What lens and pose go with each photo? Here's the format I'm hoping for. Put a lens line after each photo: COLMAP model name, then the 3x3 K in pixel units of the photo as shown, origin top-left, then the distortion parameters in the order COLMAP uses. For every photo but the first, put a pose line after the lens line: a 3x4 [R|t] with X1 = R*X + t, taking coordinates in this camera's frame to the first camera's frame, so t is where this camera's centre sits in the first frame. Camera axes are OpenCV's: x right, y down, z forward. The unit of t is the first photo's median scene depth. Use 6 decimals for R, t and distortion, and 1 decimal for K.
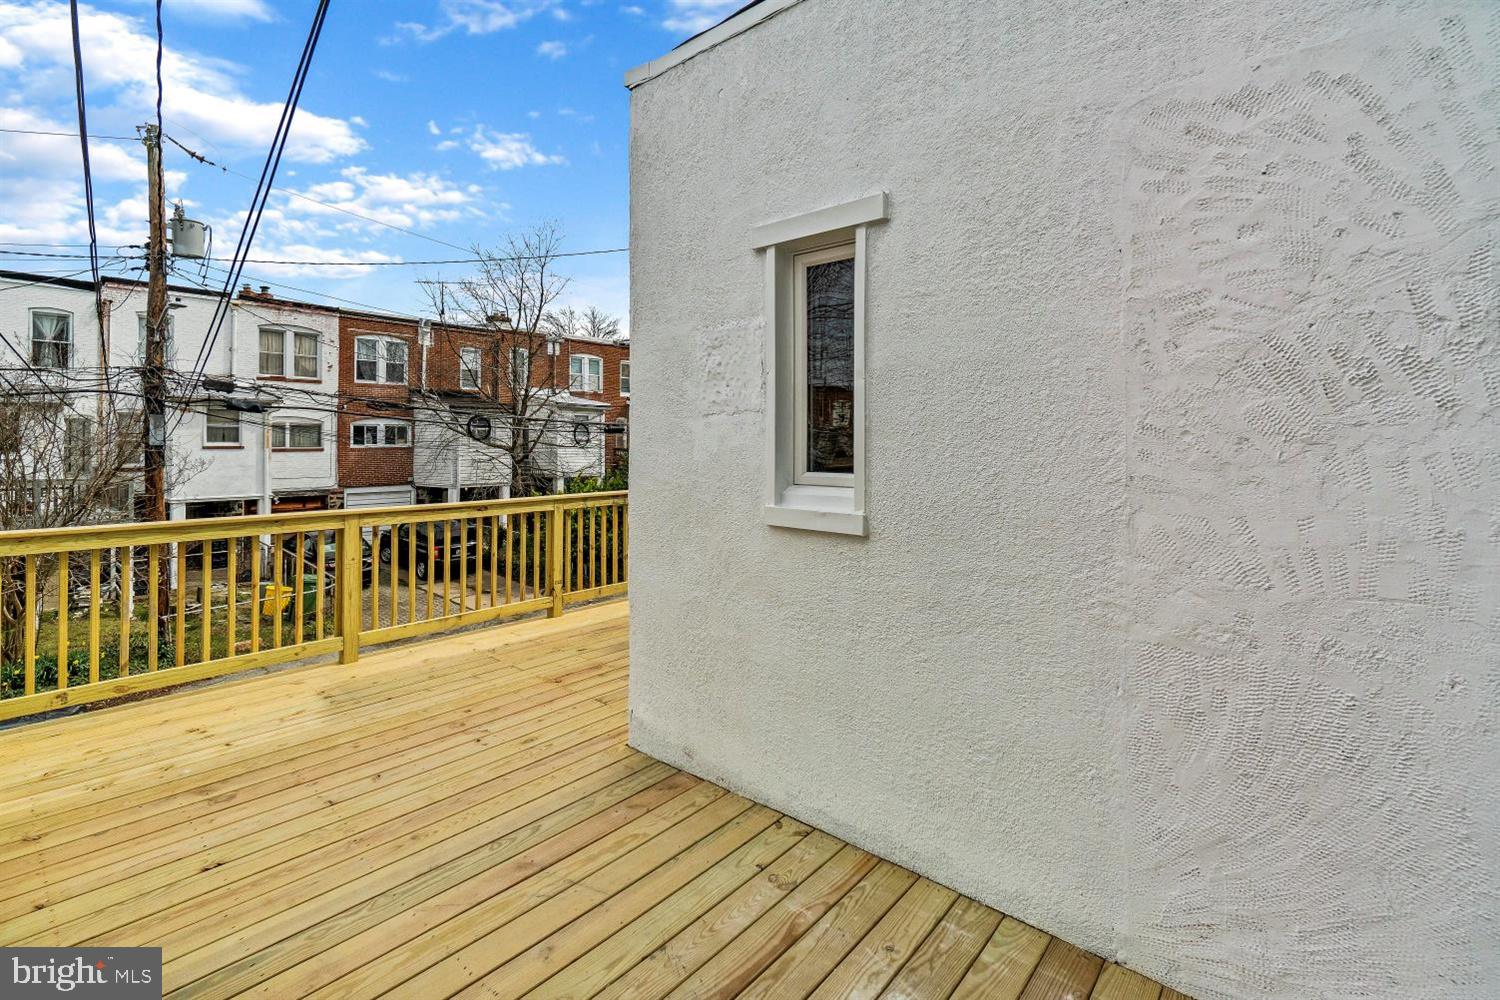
lens RADIAL K [[710.3, 0, 747.9], [0, 710.3, 438.7], [0, 0, 1]] dist [0.002222, 0.000372]
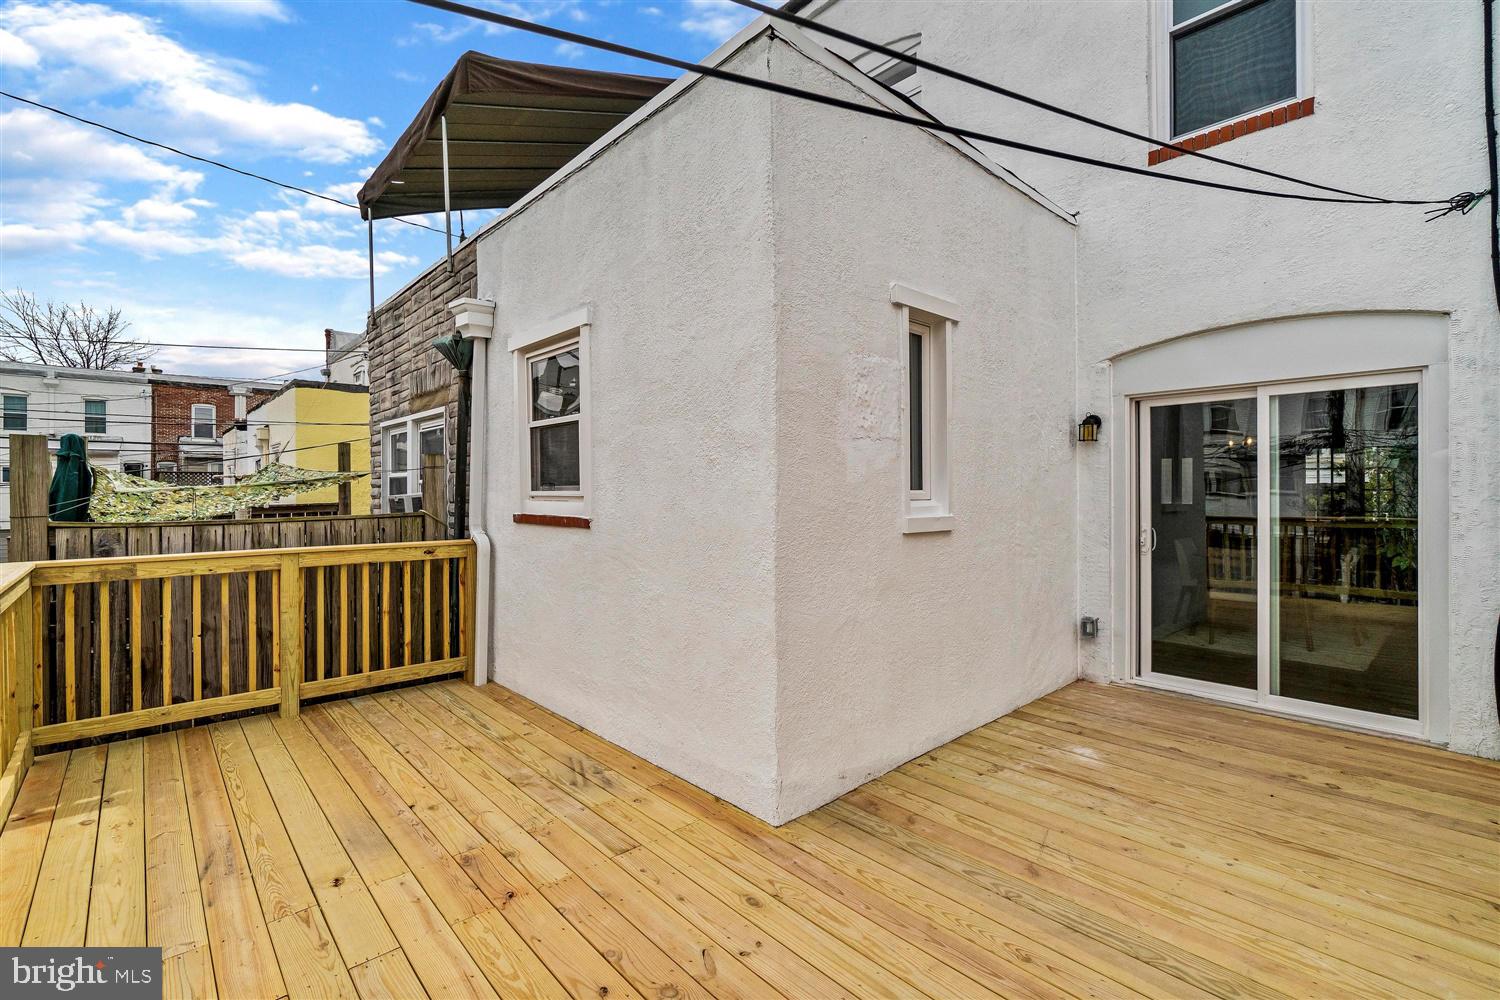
lens RADIAL K [[660.9, 0, 750.0], [0, 660.9, 500.0], [0, 0, 1]] dist [0.001387, 0.000517]
pose [[0.106154, -0.012722, 0.994268, -1.123122], [0.009872, 0.999882, 0.011740, 0.047857], [-0.994301, 0.008569, 0.106267, 1.135531]]
